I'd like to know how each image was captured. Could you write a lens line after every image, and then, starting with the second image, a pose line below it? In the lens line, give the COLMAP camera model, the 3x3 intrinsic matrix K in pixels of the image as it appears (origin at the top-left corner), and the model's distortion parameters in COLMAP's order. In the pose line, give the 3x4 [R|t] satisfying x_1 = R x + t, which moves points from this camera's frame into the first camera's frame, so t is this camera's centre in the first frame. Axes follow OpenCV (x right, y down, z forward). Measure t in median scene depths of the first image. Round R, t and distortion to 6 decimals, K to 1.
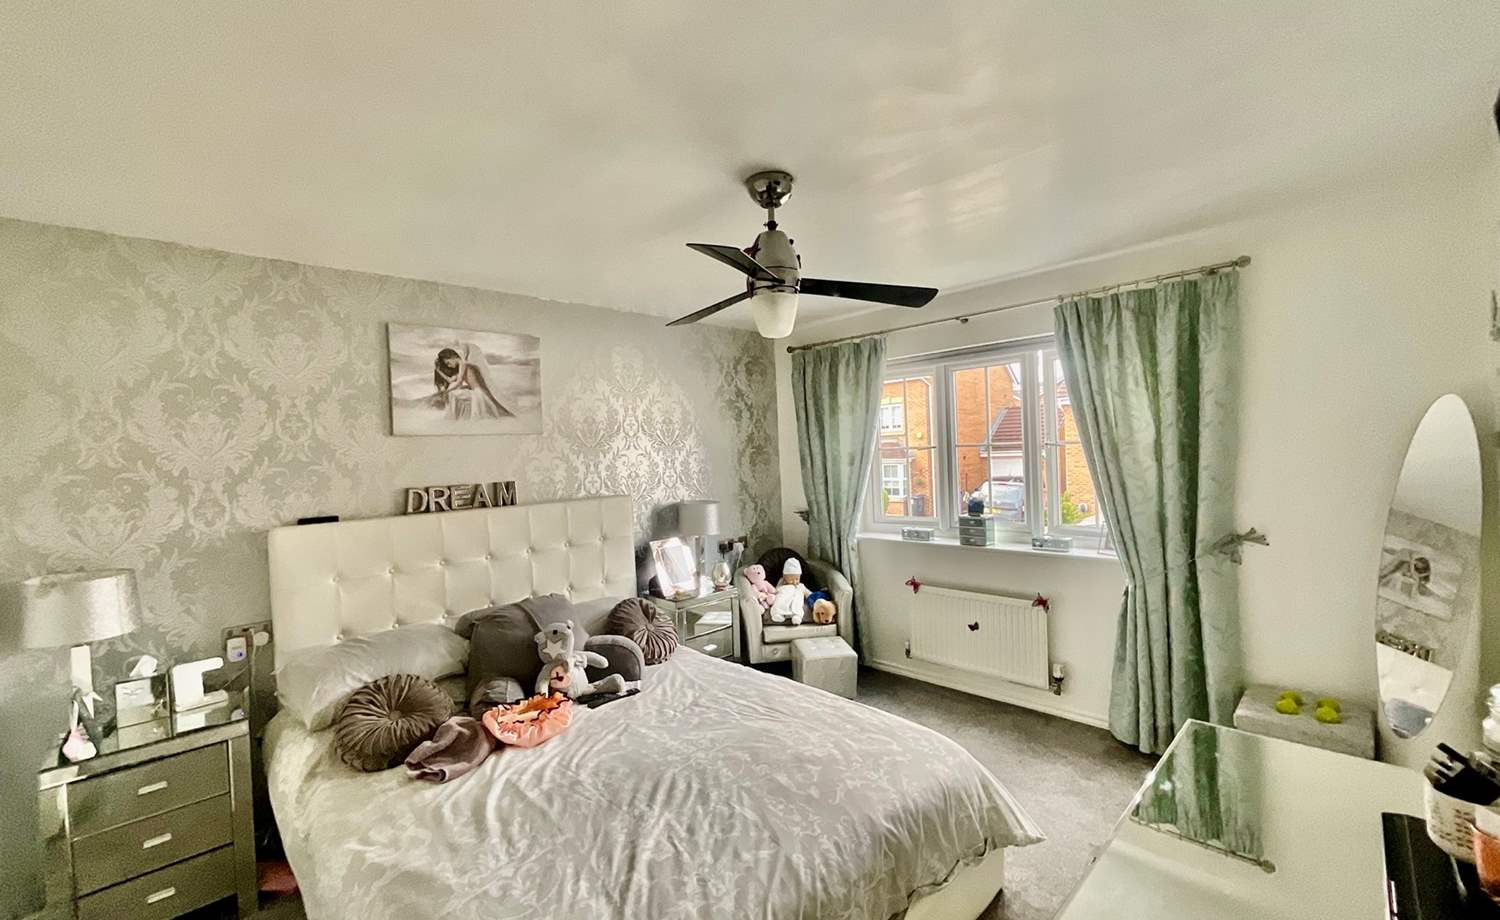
lens RADIAL K [[602.9, 0, 750.0], [0, 602.9, 460.0], [0, 0, 1]] dist [0.002023, 0.000085]
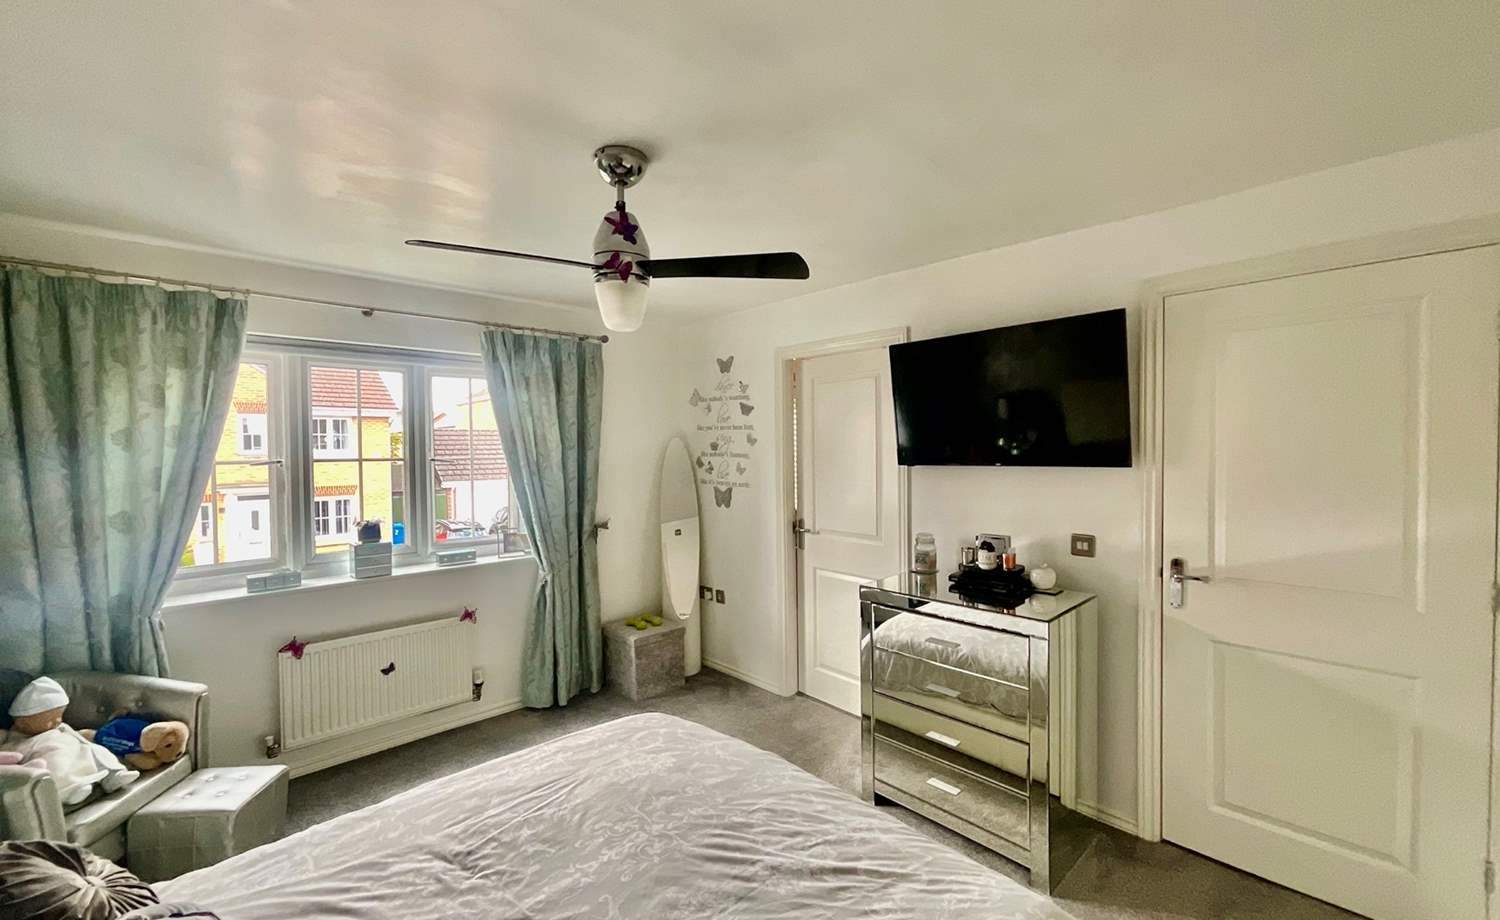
lens RADIAL K [[606.9, 0, 750.0], [0, 606.9, 460.0], [0, 0, 1]] dist [-0.001756, -0.000246]
pose [[0.013430, 0.025459, 0.999586, -0.660902], [0.023857, 0.999383, -0.025774, 0.016575], [-0.999625, 0.024193, 0.012815, 0.624469]]
